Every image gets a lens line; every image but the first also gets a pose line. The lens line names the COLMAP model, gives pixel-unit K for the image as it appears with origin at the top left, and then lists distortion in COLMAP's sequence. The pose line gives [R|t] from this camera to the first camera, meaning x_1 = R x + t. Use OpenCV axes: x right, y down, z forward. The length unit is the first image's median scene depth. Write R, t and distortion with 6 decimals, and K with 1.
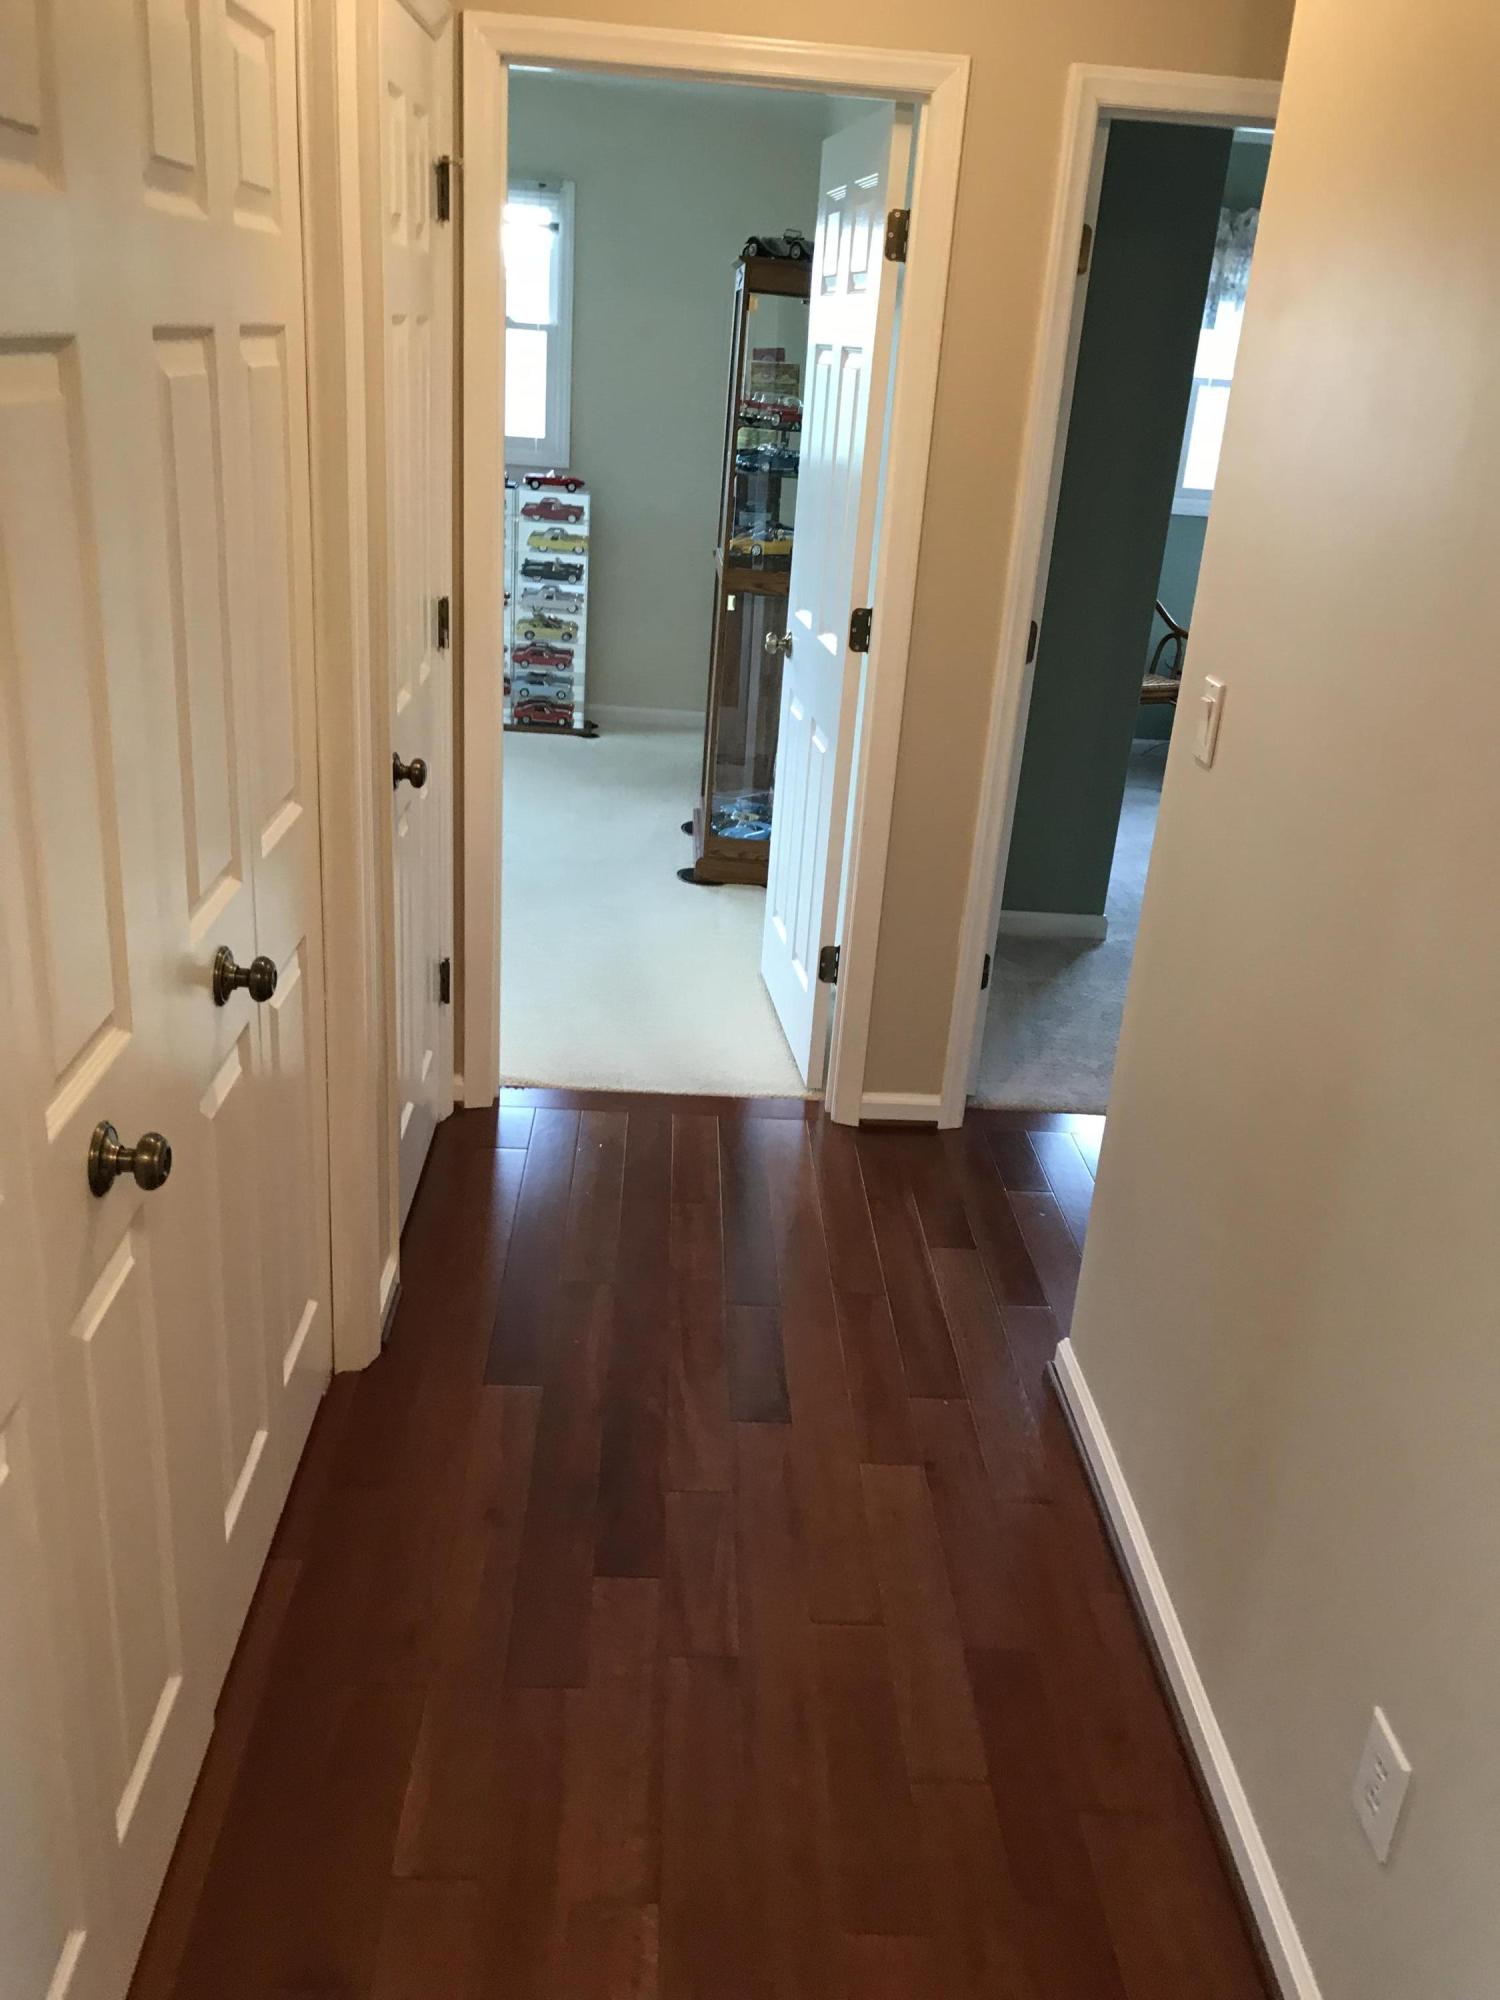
lens RADIAL K [[1648.0, 0, 761.3], [0, 1648.0, 1000.1], [0, 0, 1]] dist [0.030614, -0.038499]
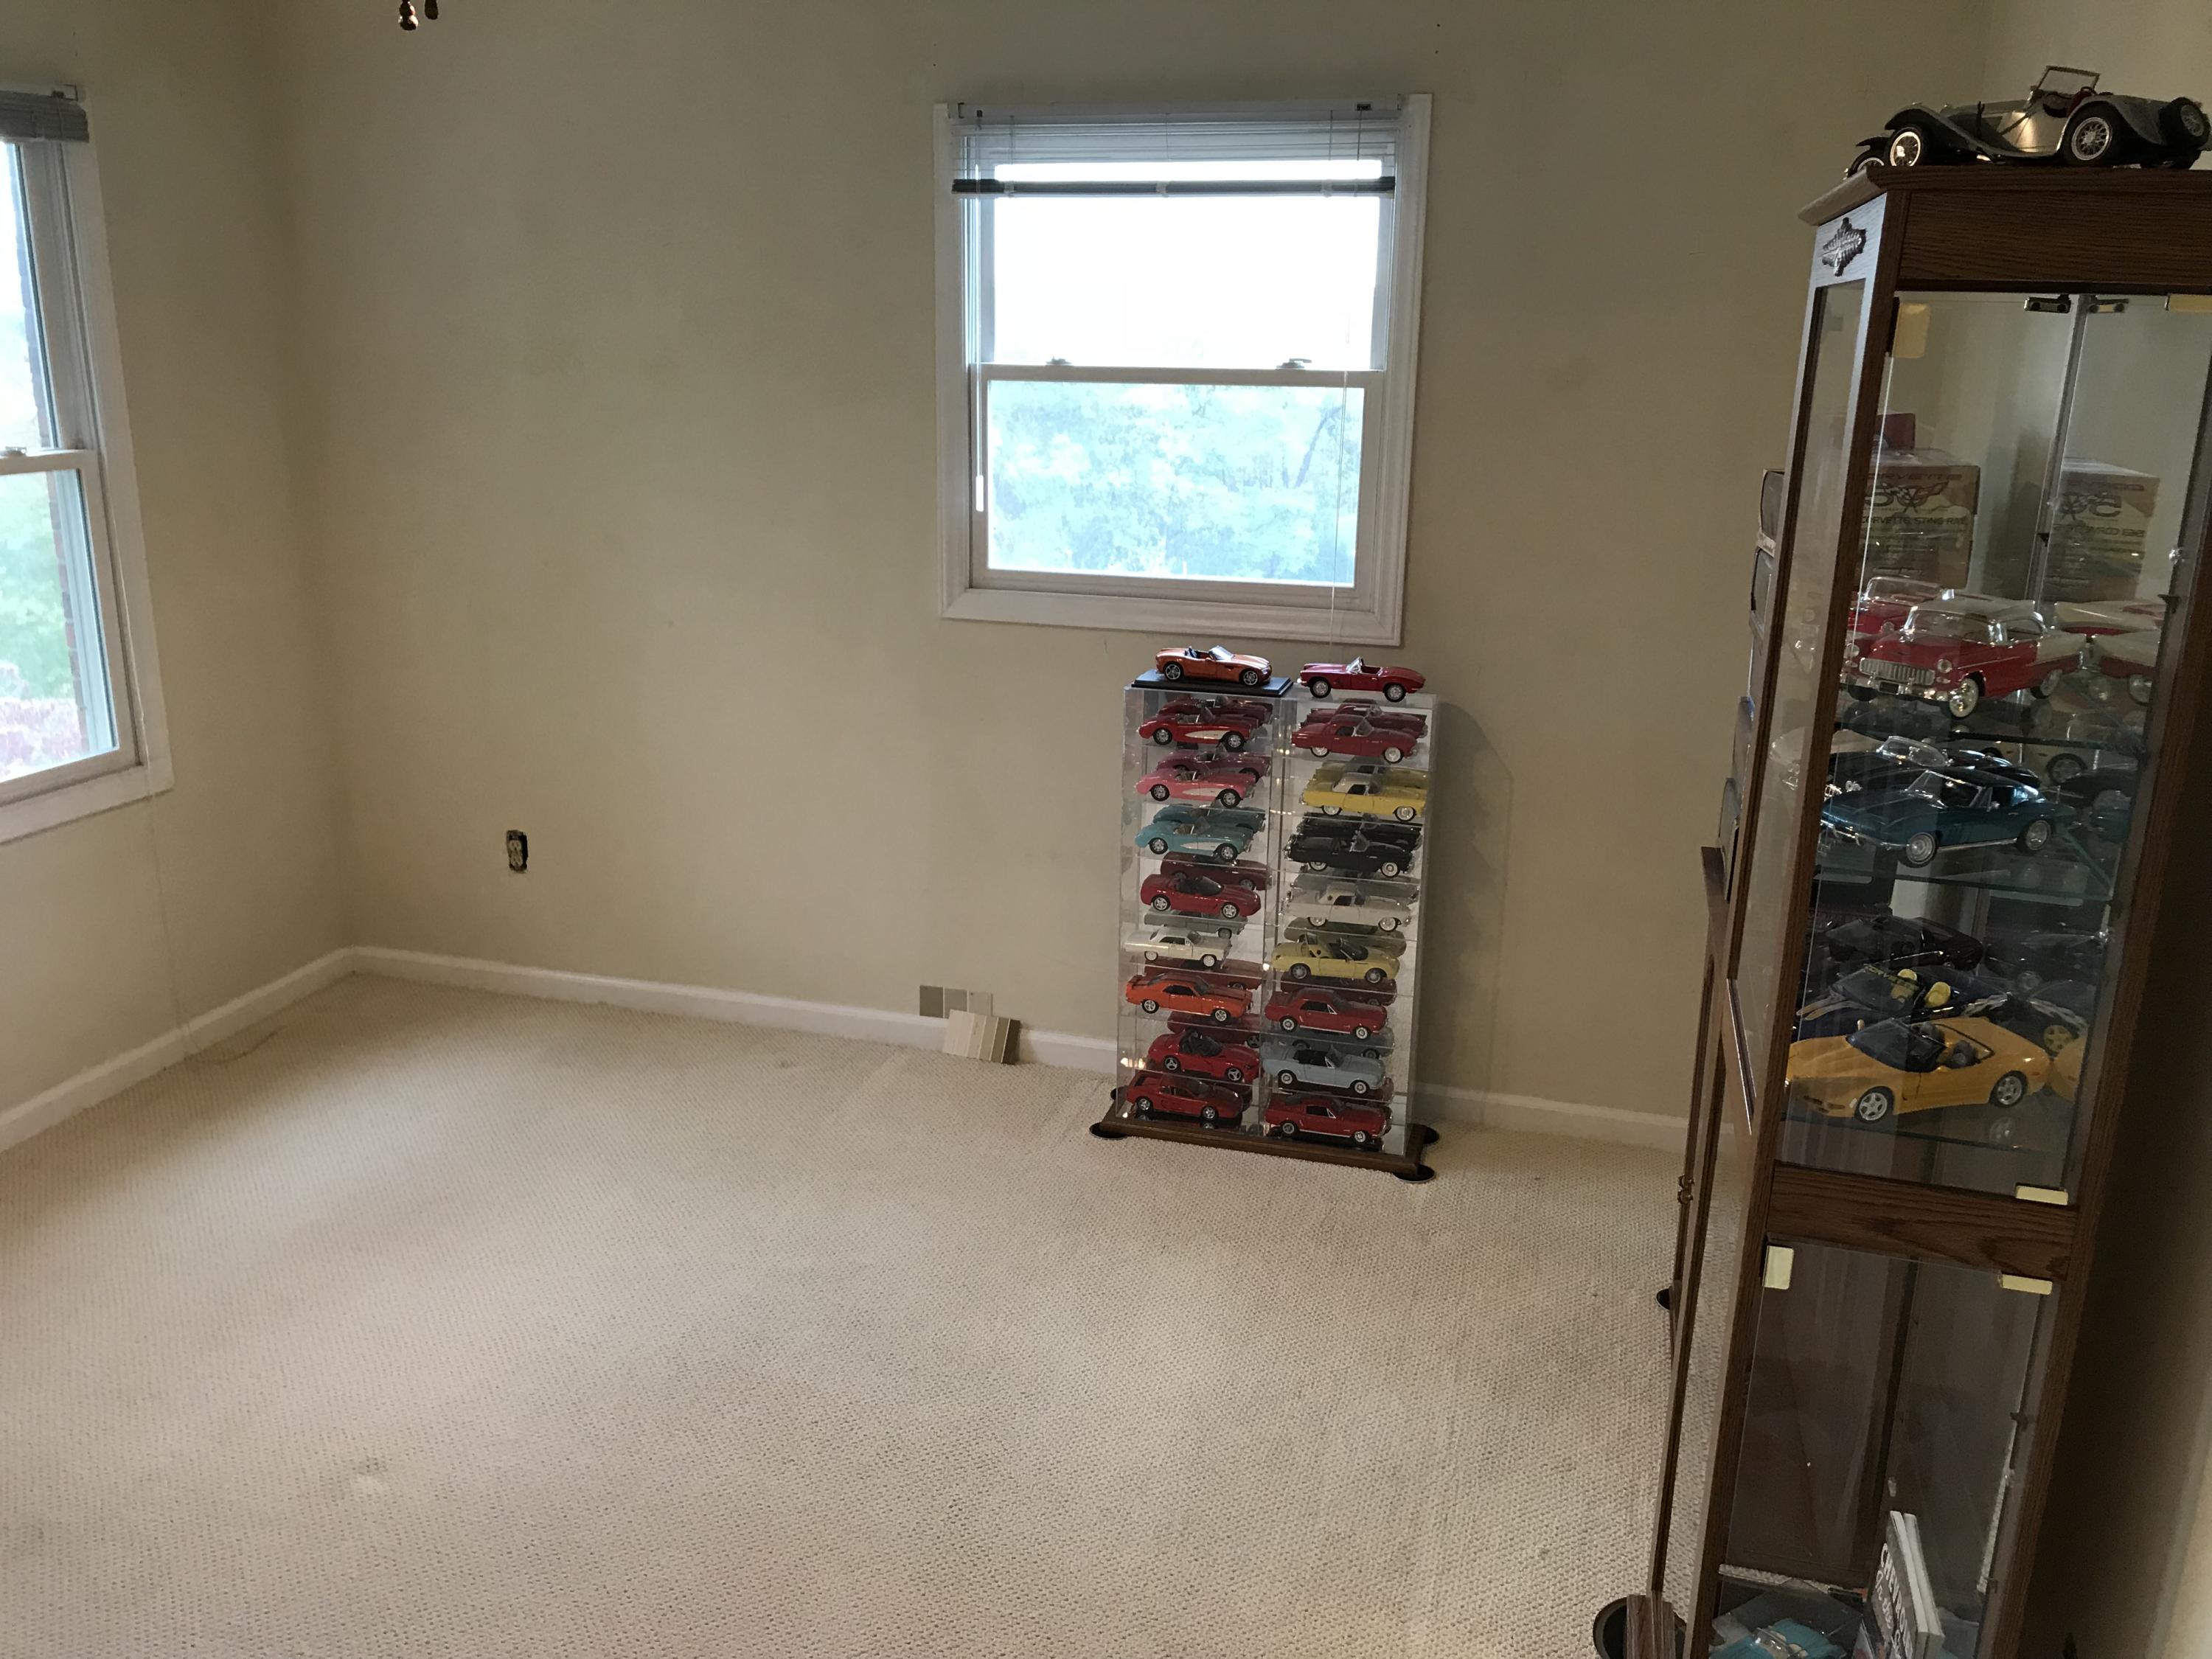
lens RADIAL K [[1822.7, 0, 1097.9], [0, 1822.7, 838.3], [0, 0, 1]] dist [0.030614, -0.038499]
pose [[0.946525, 0.032278, -0.321011, -0.023162], [-0.070034, 0.991814, -0.106773, -0.201232], [0.314936, 0.123546, 0.941037, 0.464678]]
